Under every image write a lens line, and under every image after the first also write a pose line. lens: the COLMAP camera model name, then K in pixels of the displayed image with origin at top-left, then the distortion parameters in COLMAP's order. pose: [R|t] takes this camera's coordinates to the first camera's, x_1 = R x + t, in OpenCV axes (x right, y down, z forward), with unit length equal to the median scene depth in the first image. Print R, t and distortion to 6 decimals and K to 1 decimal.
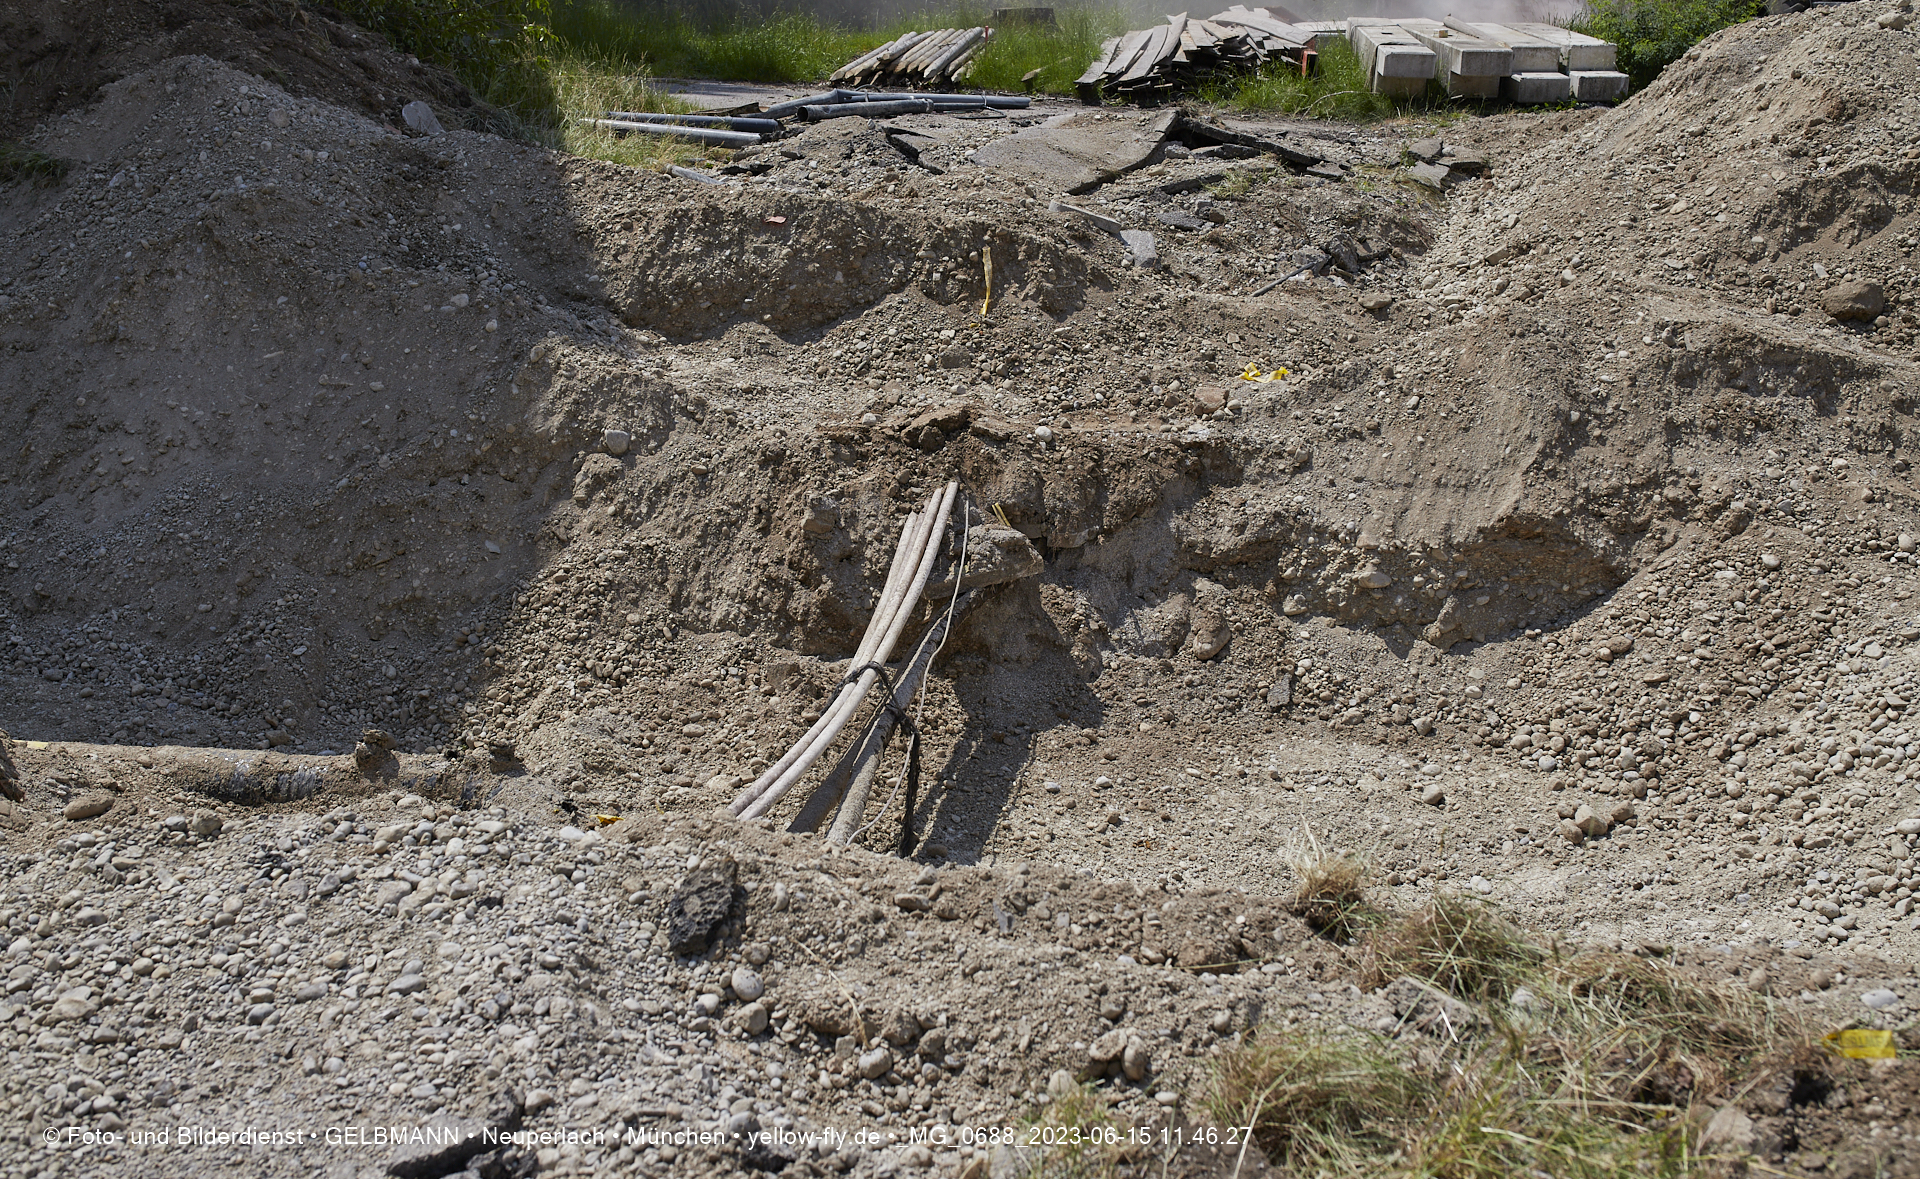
lens RADIAL K [[1894.1, 0, 965.3], [0, 1894.1, 657.1], [0, 0, 1]] dist [-0.034265, 0.000000]
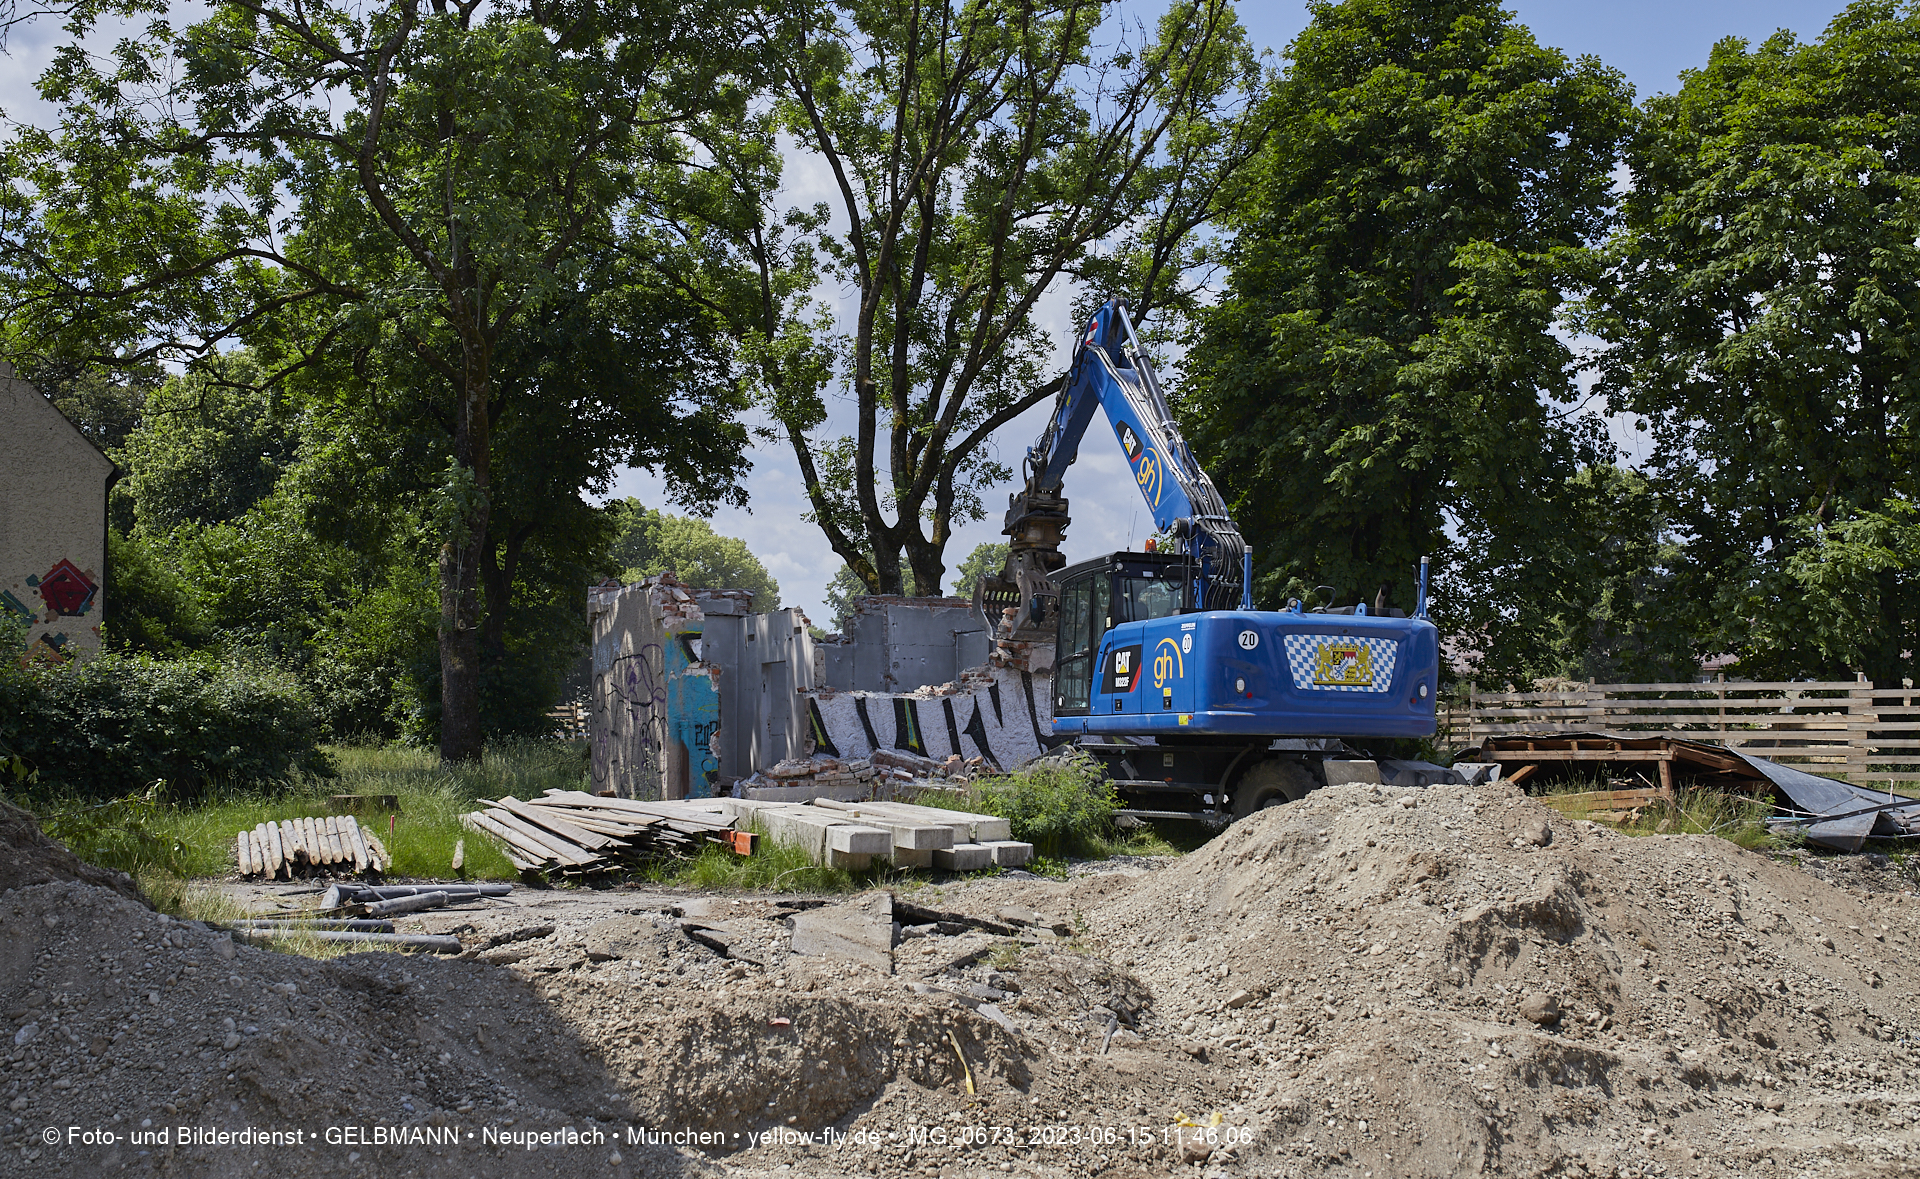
lens RADIAL K [[1894.1, 0, 958.7], [0, 1894.1, 607.1], [0, 0, 1]] dist [-0.034265, 0.000000]
pose [[0.831358, 0.037965, 0.554438, -0.586526], [0.191346, 0.917108, -0.349714, -0.062914], [-0.521756, 0.396827, 0.755181, 0.101738]]
